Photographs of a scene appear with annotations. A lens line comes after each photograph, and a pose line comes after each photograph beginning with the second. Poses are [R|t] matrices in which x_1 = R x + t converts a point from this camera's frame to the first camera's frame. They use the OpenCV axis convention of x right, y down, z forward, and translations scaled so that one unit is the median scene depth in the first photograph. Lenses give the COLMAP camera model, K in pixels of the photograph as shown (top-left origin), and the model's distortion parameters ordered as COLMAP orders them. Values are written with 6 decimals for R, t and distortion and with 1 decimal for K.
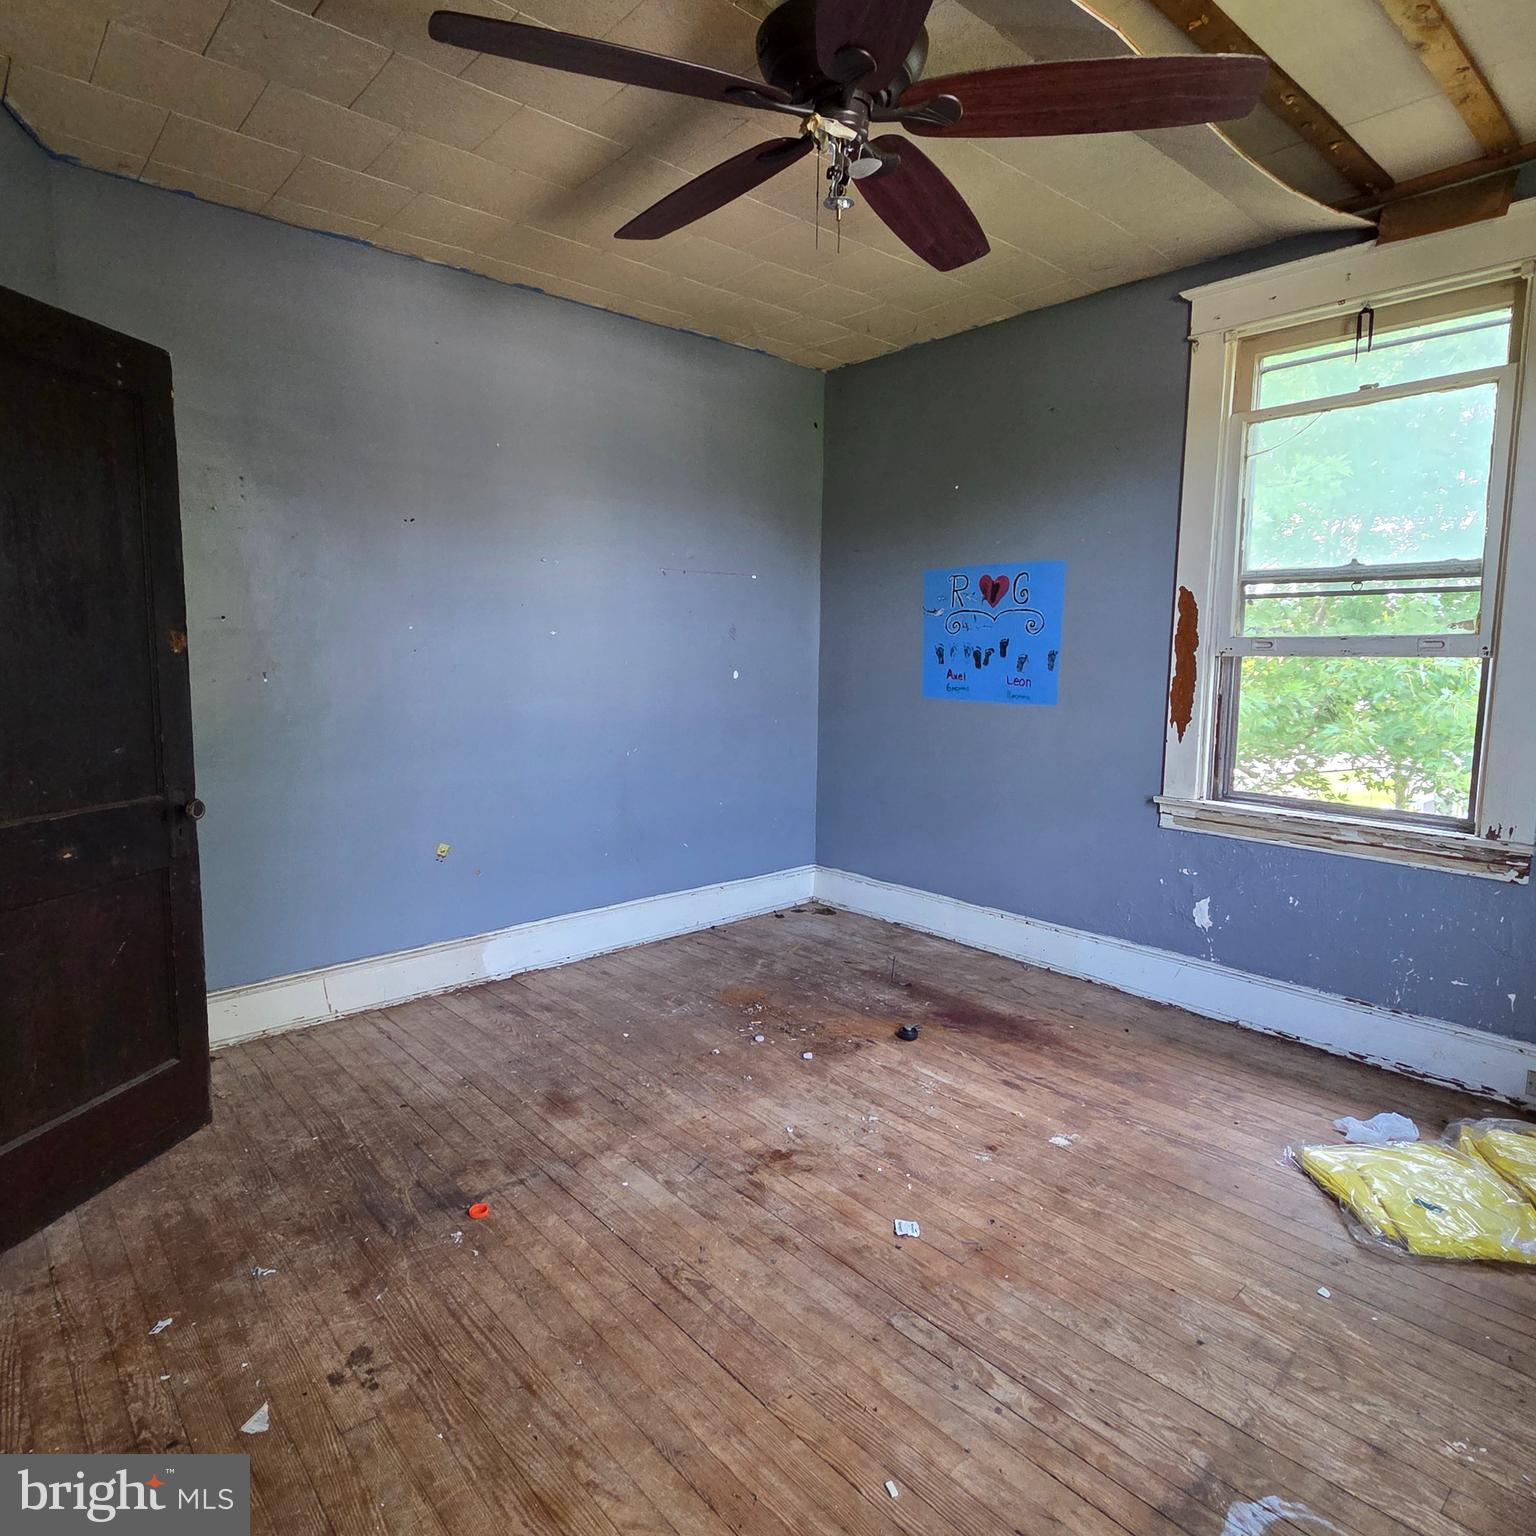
lens RADIAL K [[954.6, 0, 771.9], [0, 954.6, 765.5], [0, 0, 1]] dist [0.007194, -0.003834]
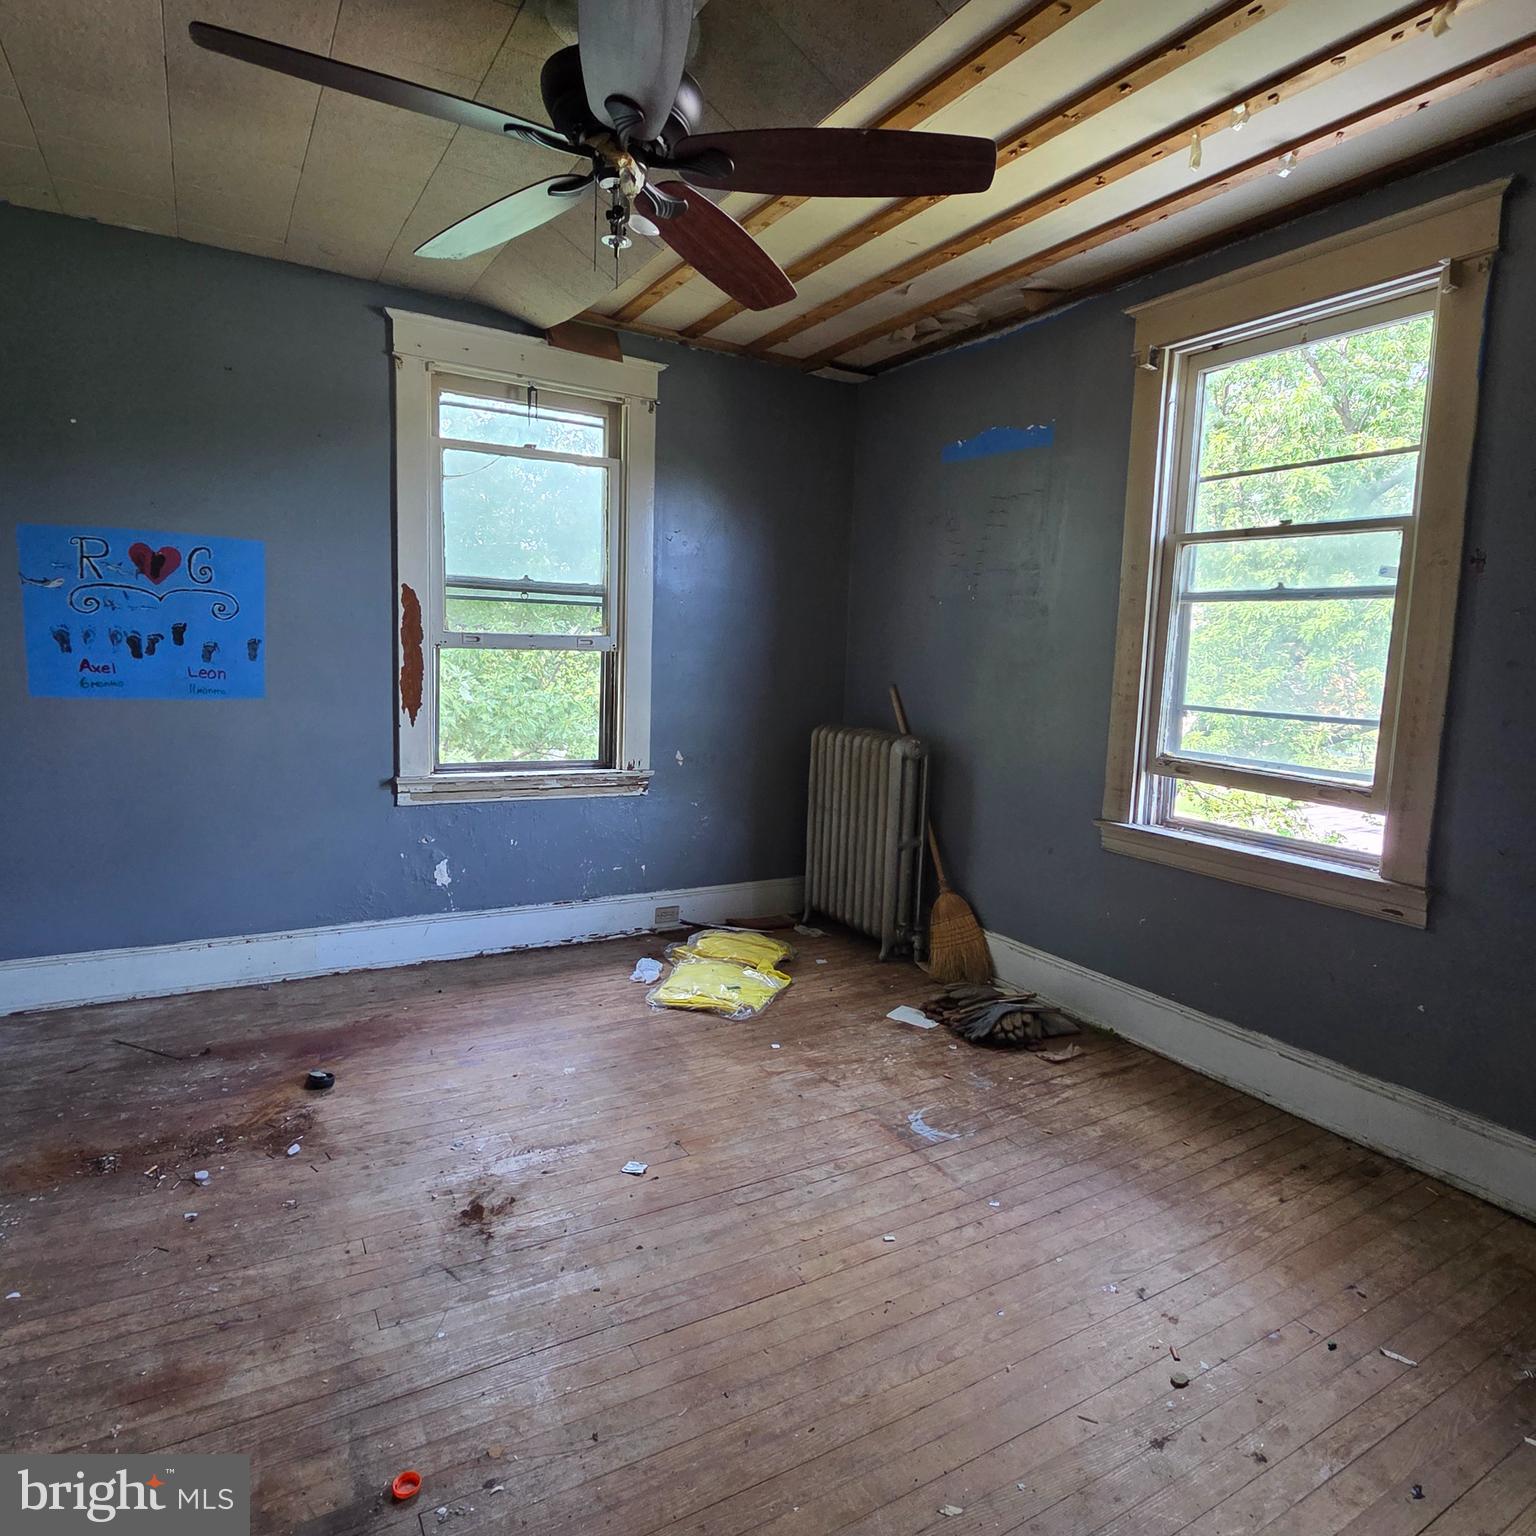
lens RADIAL K [[954.6, 0, 772.3], [0, 954.6, 764.0], [0, 0, 1]] dist [0.007194, -0.003834]
pose [[0.194820, -0.127477, 0.972520, -0.590304], [0.083103, 0.990098, 0.113134, -0.074062], [-0.977312, 0.058778, 0.203485, 0.388899]]
